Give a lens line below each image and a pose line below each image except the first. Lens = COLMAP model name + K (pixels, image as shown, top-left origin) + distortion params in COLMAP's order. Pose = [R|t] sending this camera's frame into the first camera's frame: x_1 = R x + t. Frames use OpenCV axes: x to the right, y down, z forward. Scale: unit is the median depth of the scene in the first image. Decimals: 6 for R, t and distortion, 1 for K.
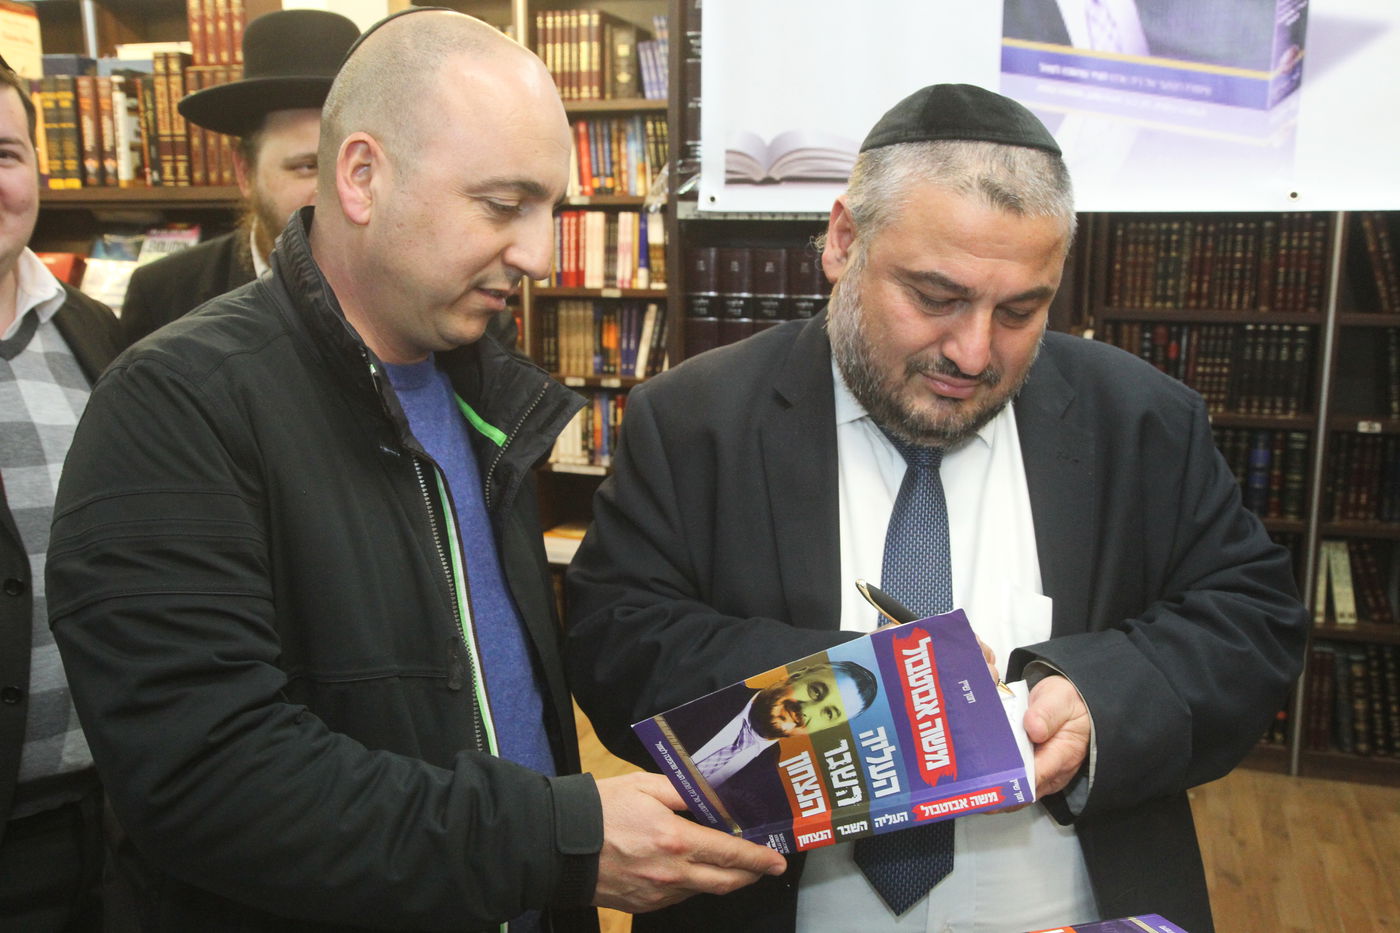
lens RADIAL K [[1400.9, 0, 702.5], [0, 1400.9, 470.7], [0, 0, 1]] dist [-0.023265, 0.166112]
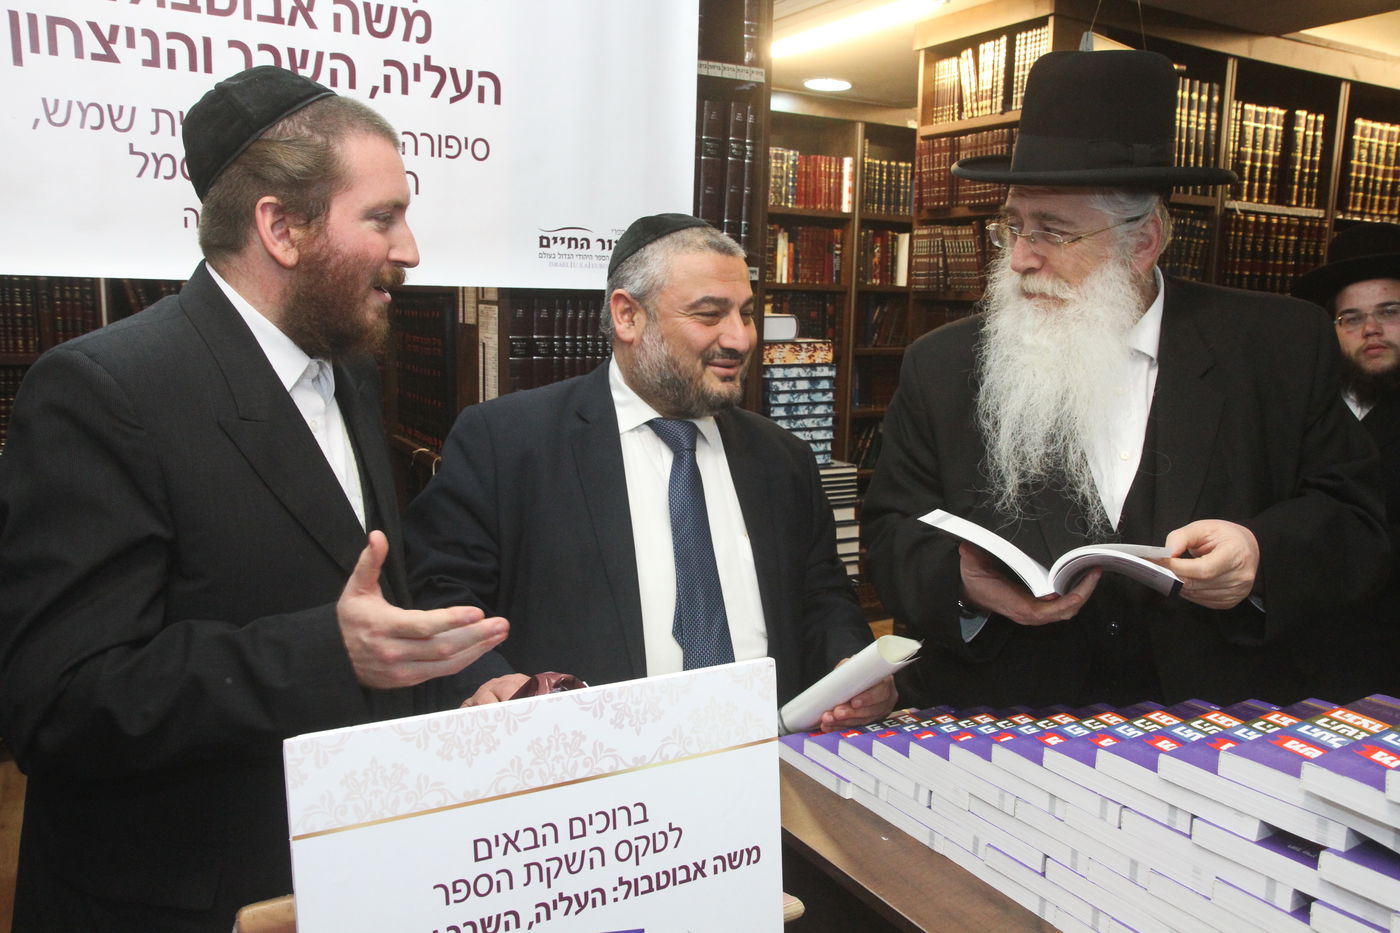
lens RADIAL K [[1094.6, 0, 700.8], [0, 1094.6, 481.0], [0, 0, 1]] dist [-0.101970, 0.109794]
pose [[0.663922, -0.111939, 0.739376, 0.118533], [0.100500, 0.993120, 0.060112, -0.011289], [-0.741017, 0.034397, 0.670604, 0.020883]]
